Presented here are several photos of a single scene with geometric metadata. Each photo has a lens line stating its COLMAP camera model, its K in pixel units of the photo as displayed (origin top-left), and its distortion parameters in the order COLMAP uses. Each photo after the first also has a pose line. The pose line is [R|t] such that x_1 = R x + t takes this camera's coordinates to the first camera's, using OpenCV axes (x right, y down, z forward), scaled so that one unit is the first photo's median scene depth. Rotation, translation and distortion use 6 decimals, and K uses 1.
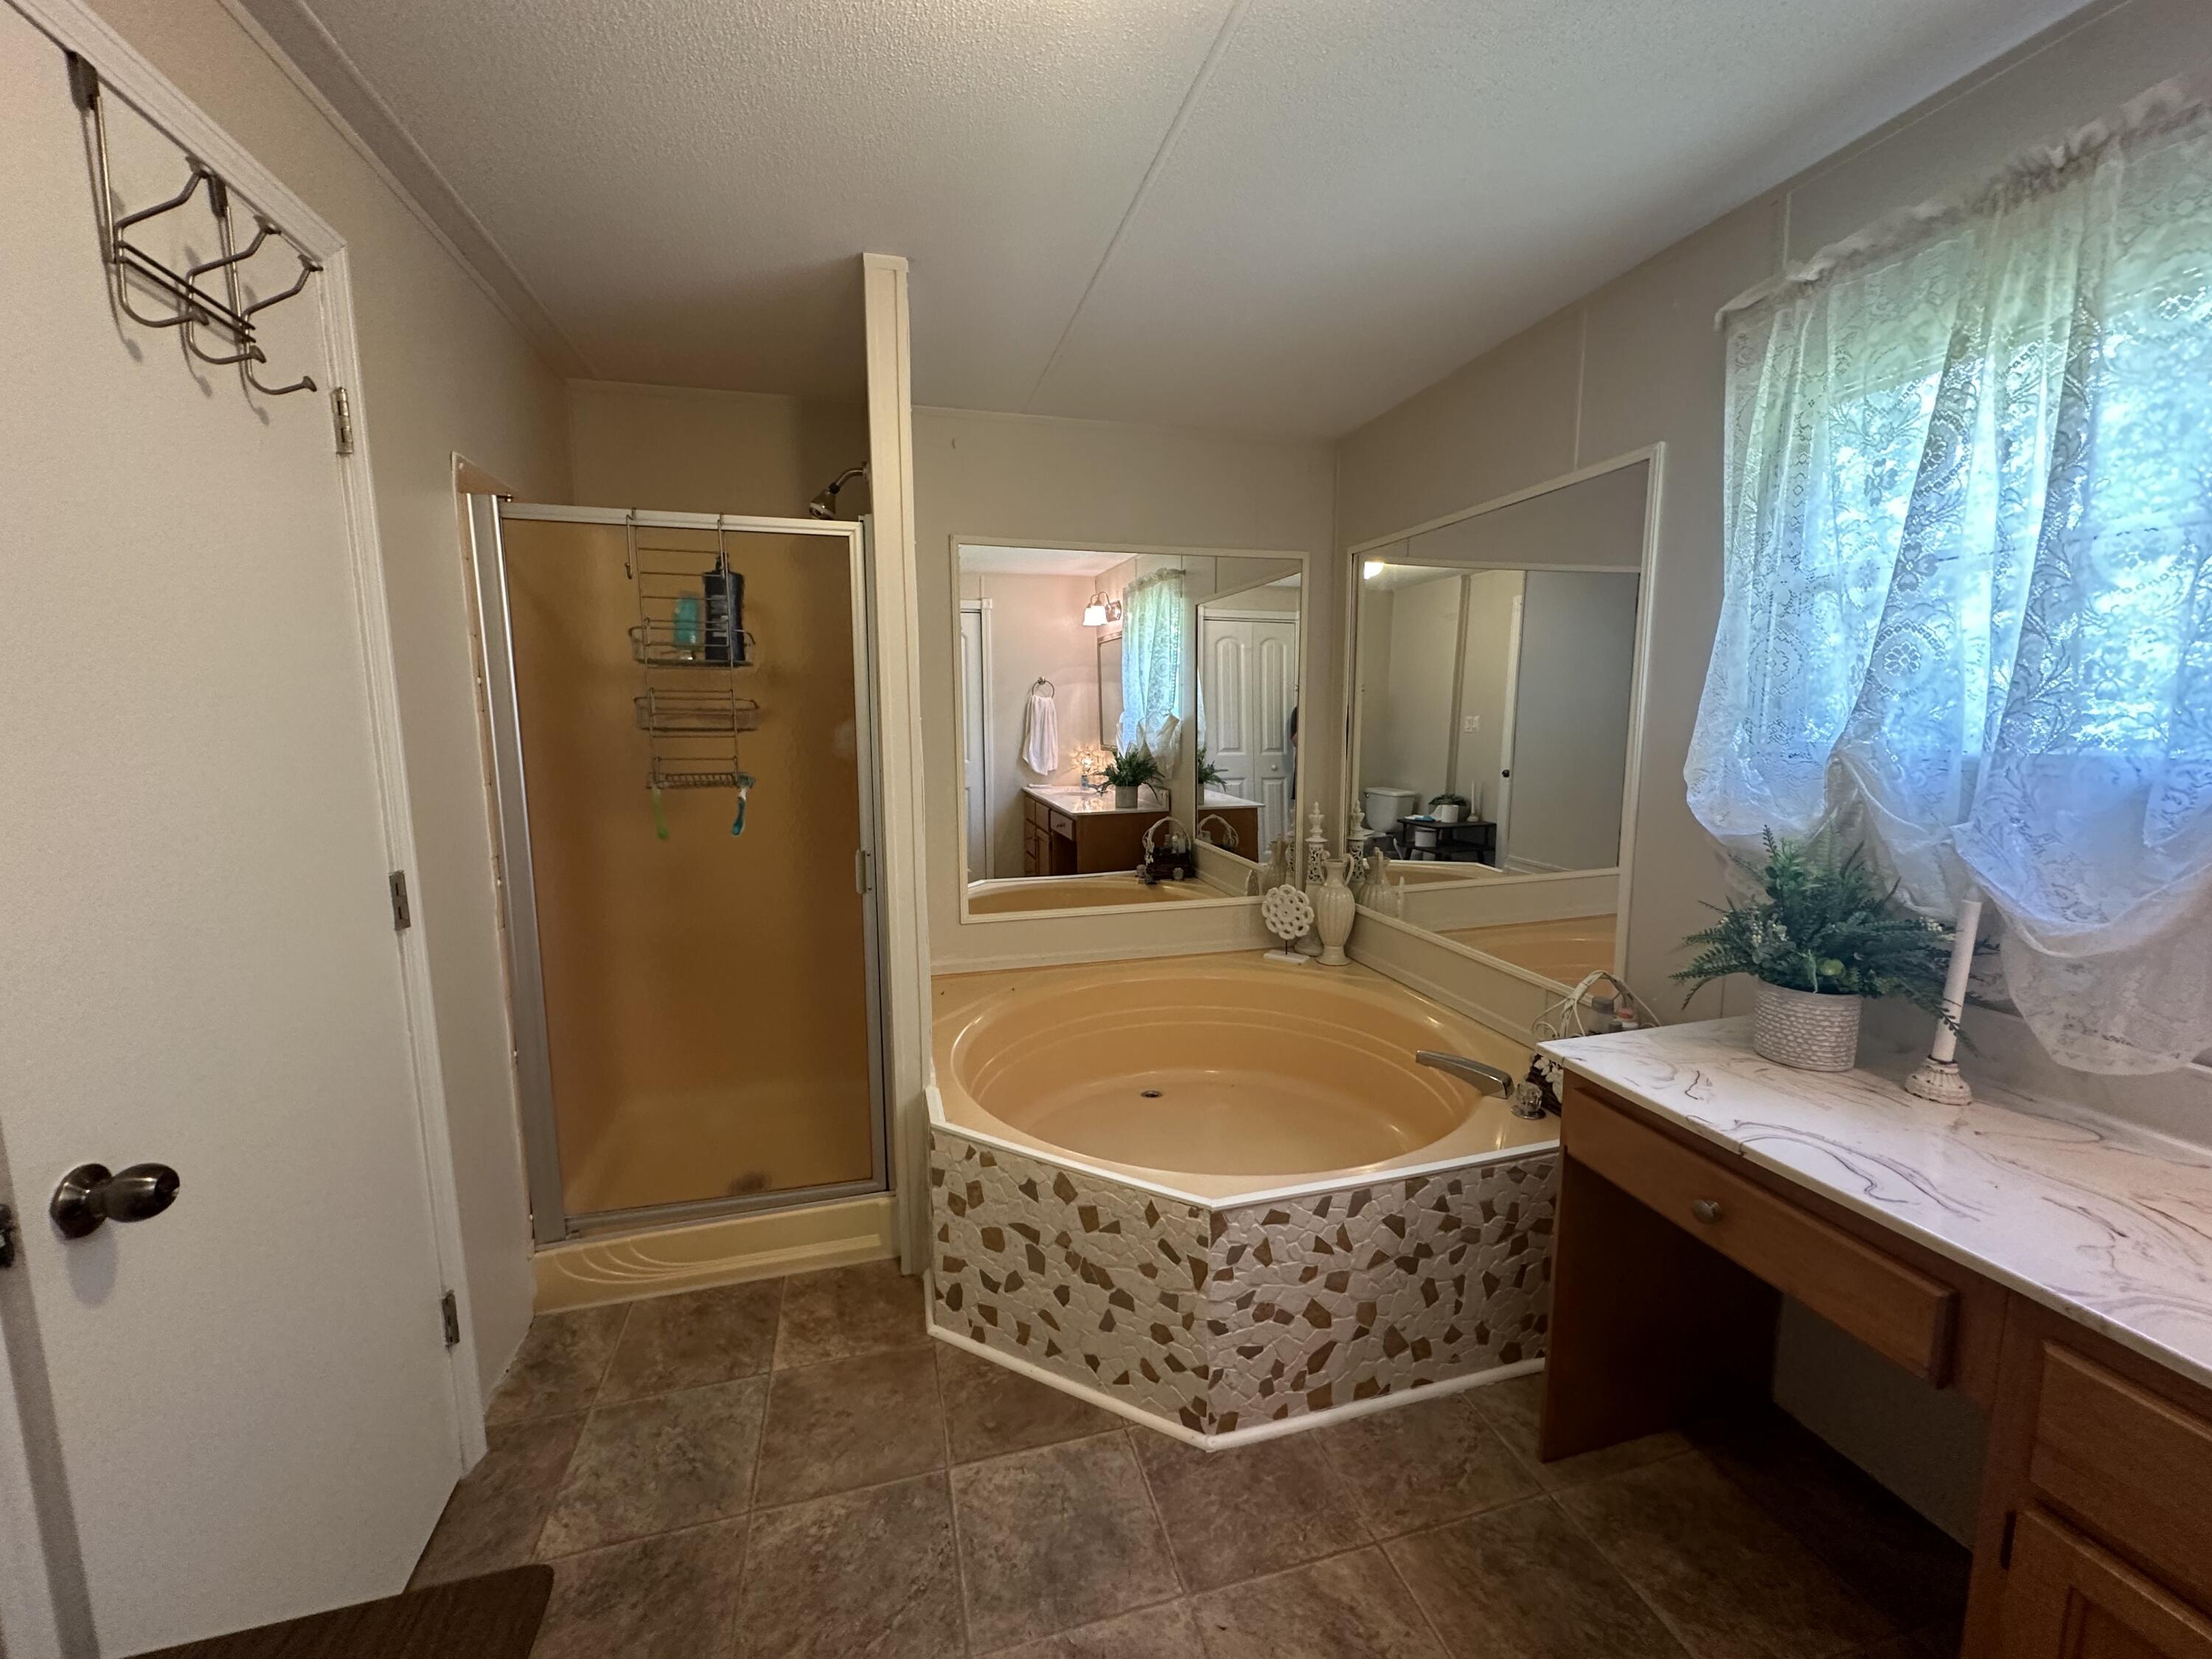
lens RADIAL K [[878.2, 0, 1109.0], [0, 878.2, 824.0], [0, 0, 1]] dist [-0.001017, -0.000229]
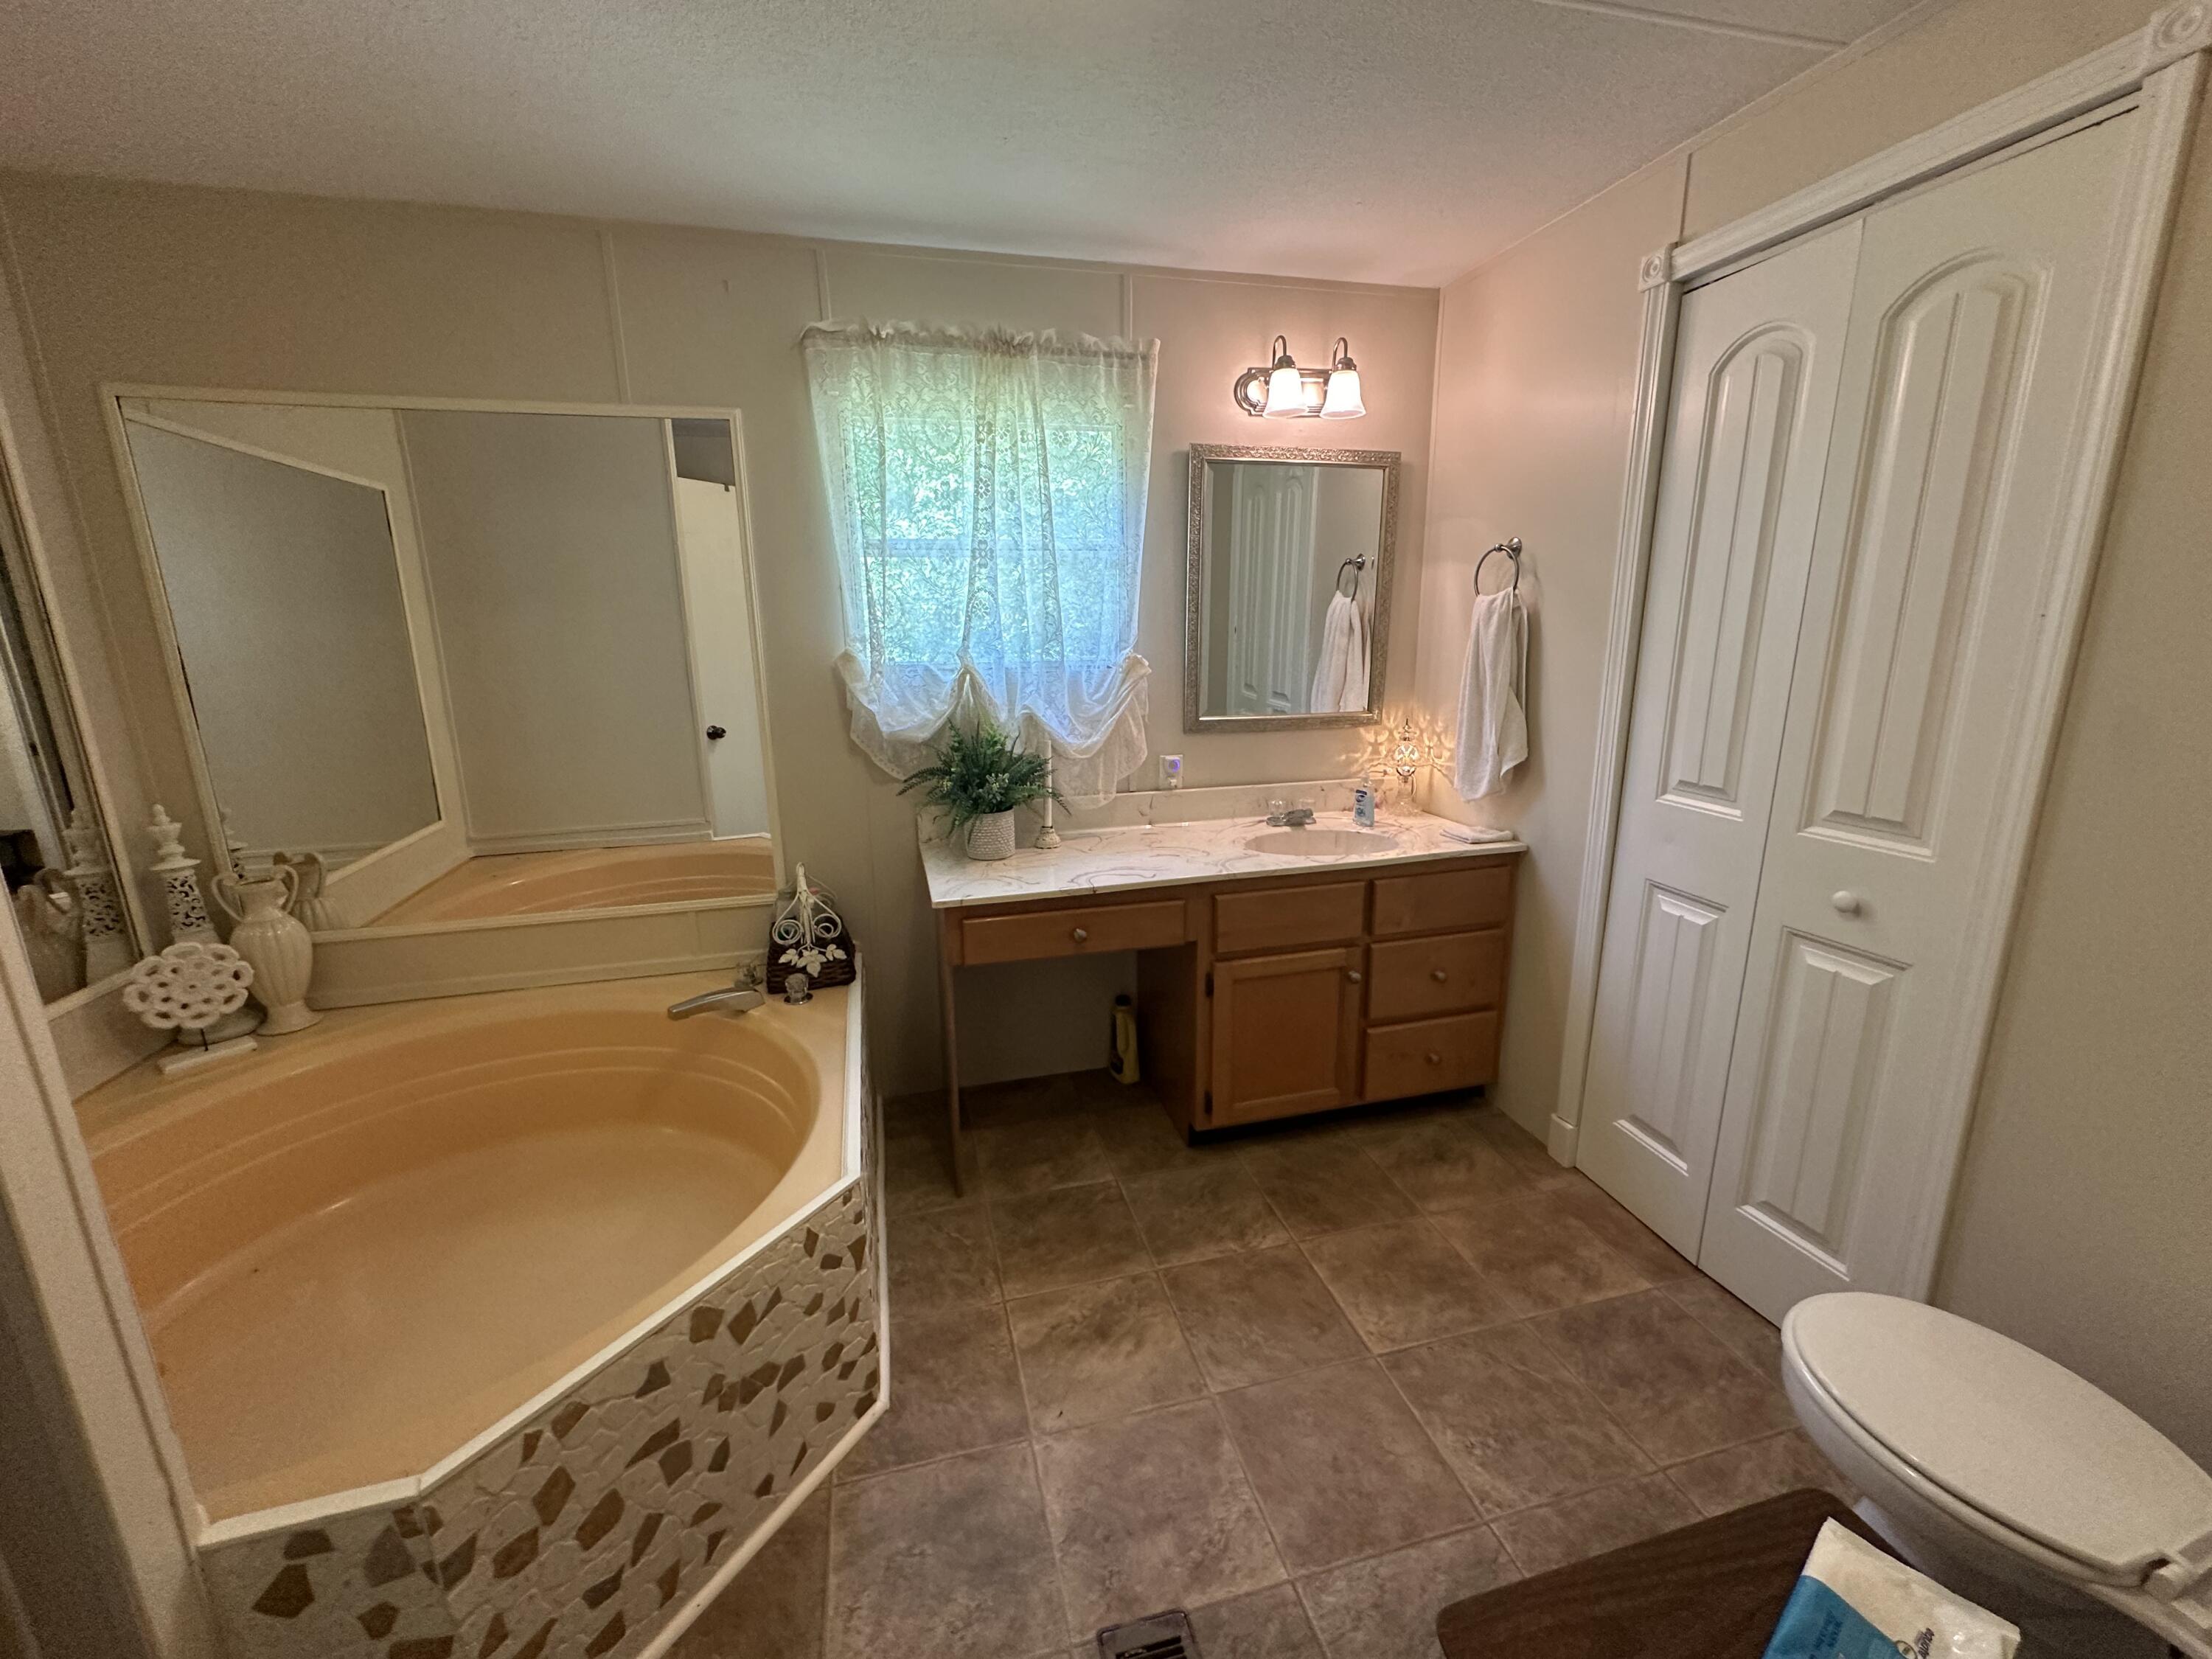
lens RADIAL K [[878.2, 0, 1109.0], [0, 878.2, 824.0], [0, 0, 1]] dist [-0.001017, -0.000229]
pose [[0.015966, -0.218274, 0.975757, -0.698414], [0.142637, 0.966398, 0.213846, -0.095237], [-0.989646, 0.135764, 0.046563, 0.613155]]
